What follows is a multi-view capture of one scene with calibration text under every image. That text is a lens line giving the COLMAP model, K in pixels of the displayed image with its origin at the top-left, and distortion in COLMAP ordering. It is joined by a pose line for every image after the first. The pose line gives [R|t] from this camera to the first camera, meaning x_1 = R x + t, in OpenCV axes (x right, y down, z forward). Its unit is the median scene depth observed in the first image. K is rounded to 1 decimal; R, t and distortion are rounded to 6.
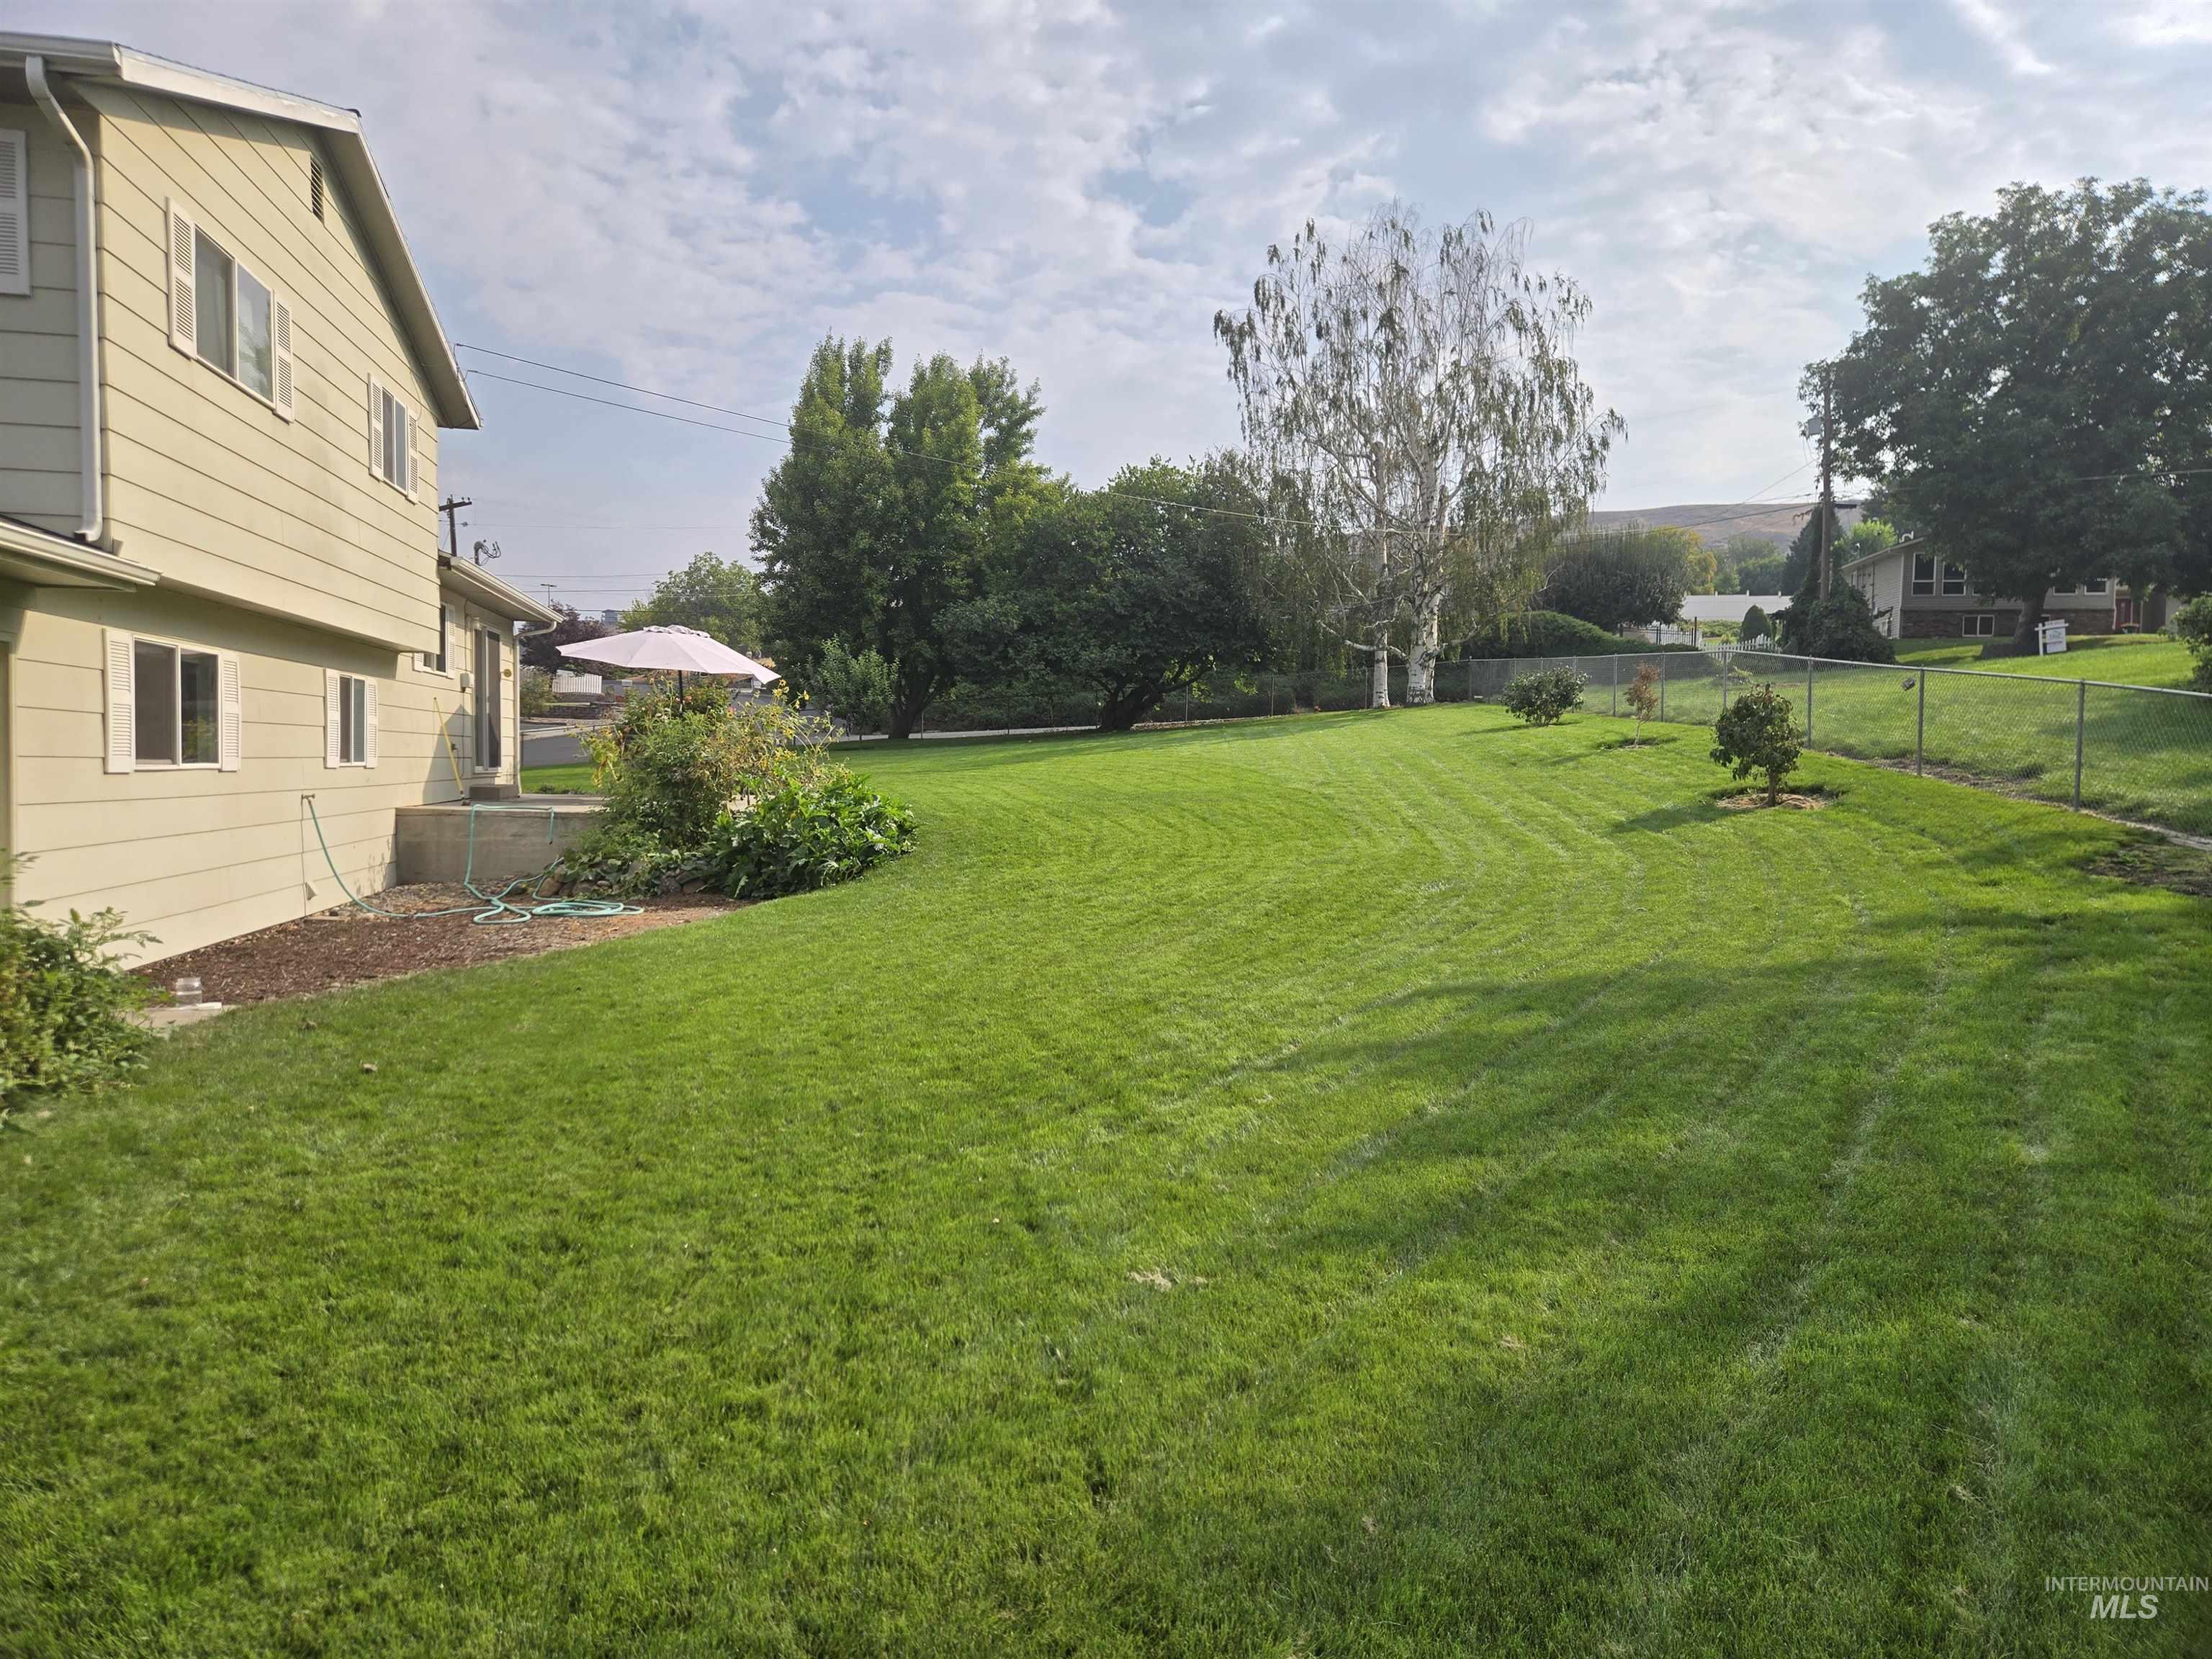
lens RADIAL K [[1482.5, 0, 1099.6], [0, 1482.5, 827.1], [0, 0, 1]] dist [0.028651, -0.003361]
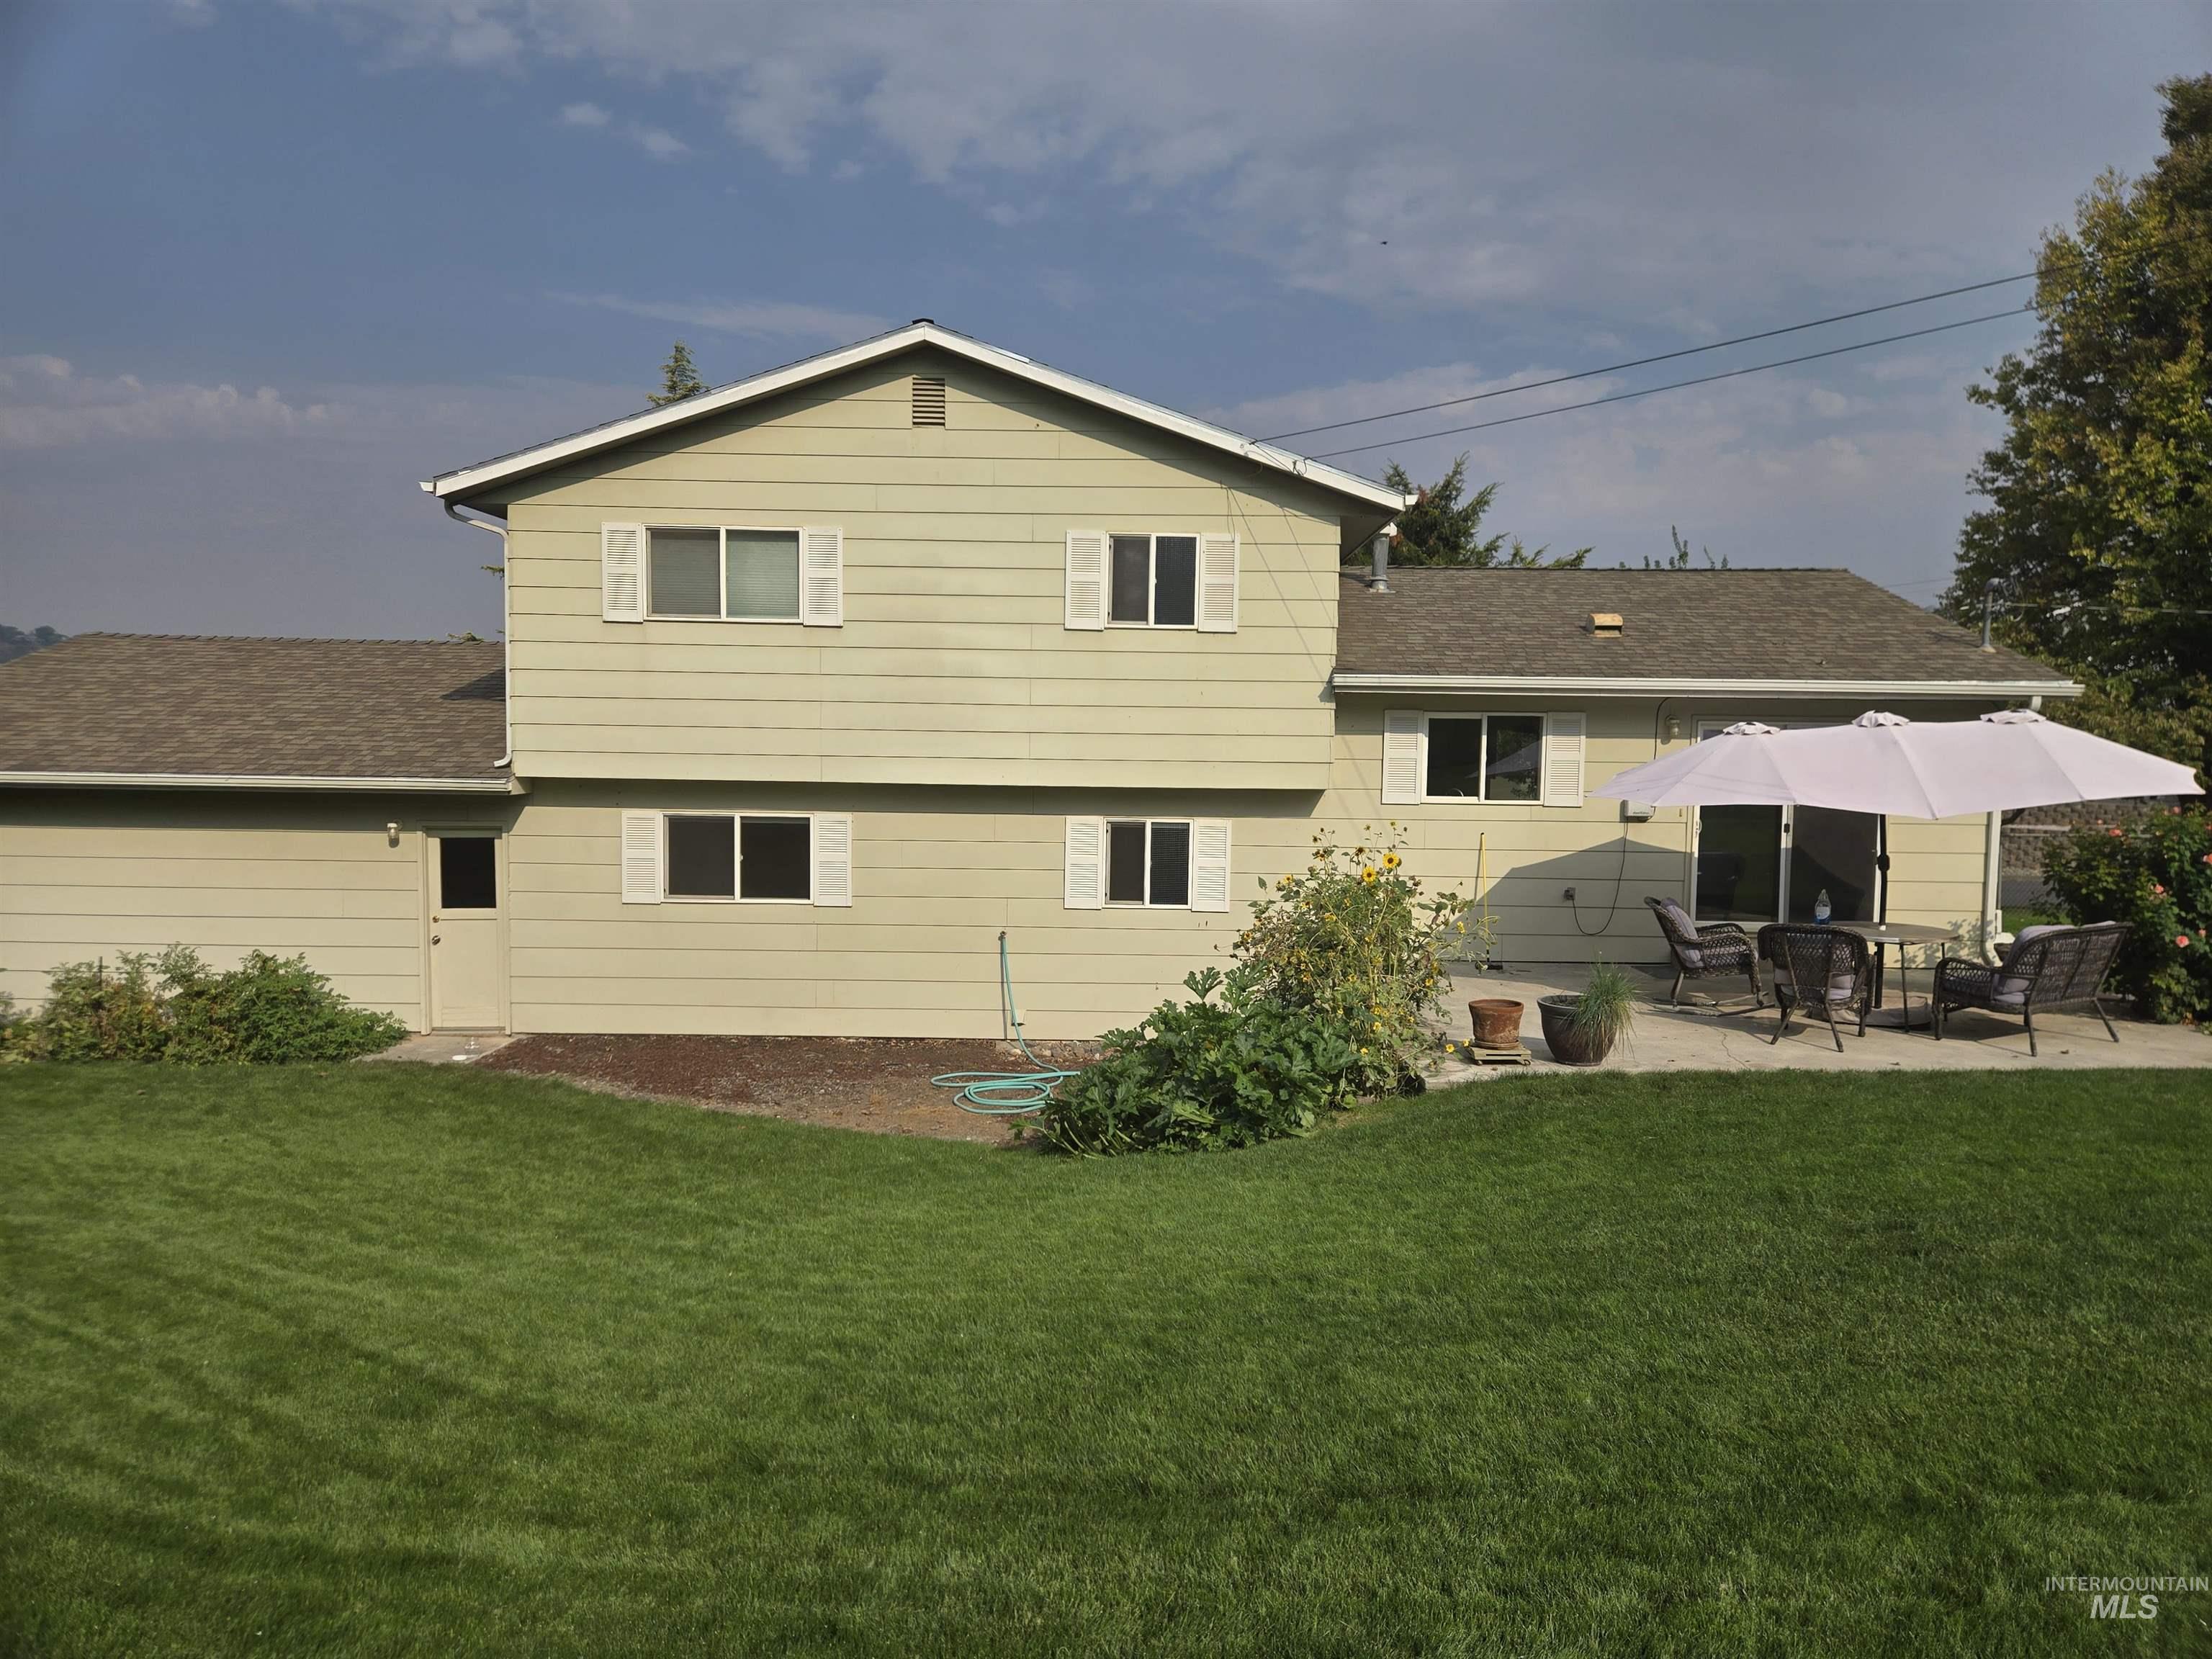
lens RADIAL K [[1482.5, 0, 1106.5], [0, 1482.5, 812.8], [0, 0, 1]] dist [0.028651, -0.003361]
pose [[-0.200243, 0.060445, -0.977880, 0.609443], [-0.061541, 0.995348, 0.074126, -0.229224], [0.977812, 0.075023, -0.195592, 1.499282]]
